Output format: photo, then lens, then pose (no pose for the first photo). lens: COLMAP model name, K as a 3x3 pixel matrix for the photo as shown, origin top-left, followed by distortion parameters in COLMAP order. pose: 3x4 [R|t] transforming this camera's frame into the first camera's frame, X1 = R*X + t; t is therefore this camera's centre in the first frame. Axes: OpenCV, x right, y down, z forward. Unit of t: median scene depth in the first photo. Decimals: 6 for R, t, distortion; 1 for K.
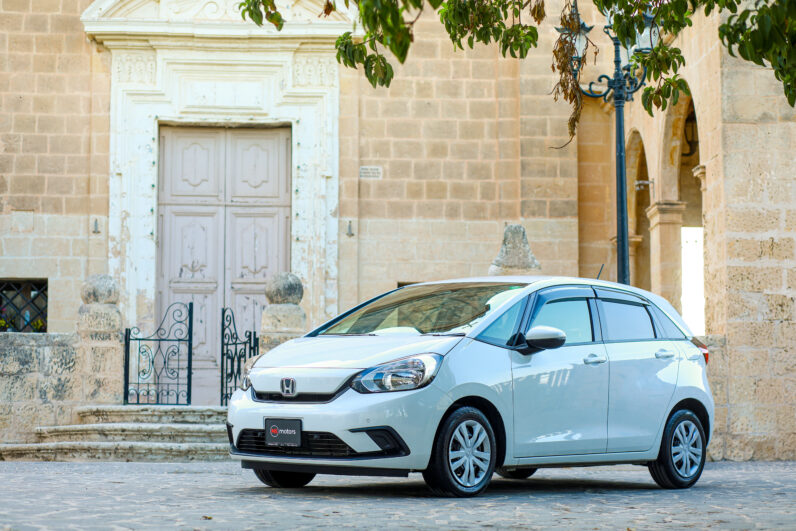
lens RADIAL K [[1947.5, 0, 398.0], [0, 1947.5, 265.5], [0, 0, 1]] dist [-0.037191, -0.910029]
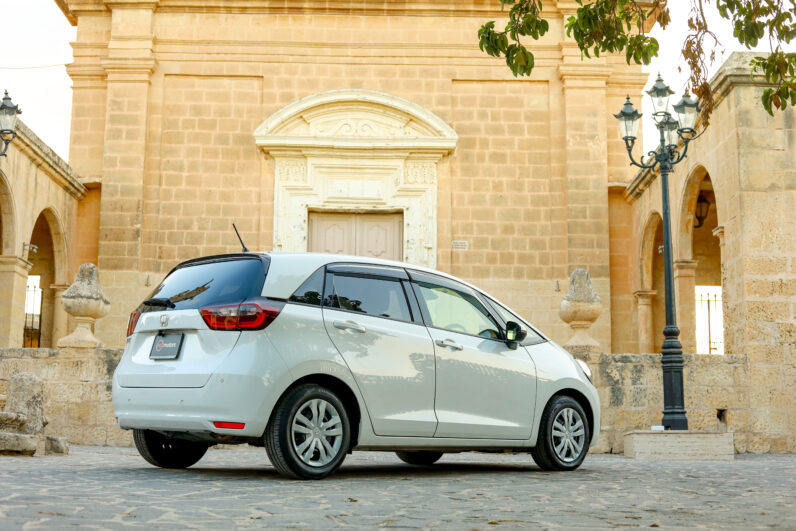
lens RADIAL K [[1141.2, 0, 398.0], [0, 1141.2, 265.5], [0, 0, 1]] dist [-0.036956, -0.102052]
pose [[0.999001, -0.000201, -0.044694, -0.021864], [-0.002862, 0.997651, -0.068449, 0.022897], [0.044603, 0.068509, 0.996653, 0.187430]]
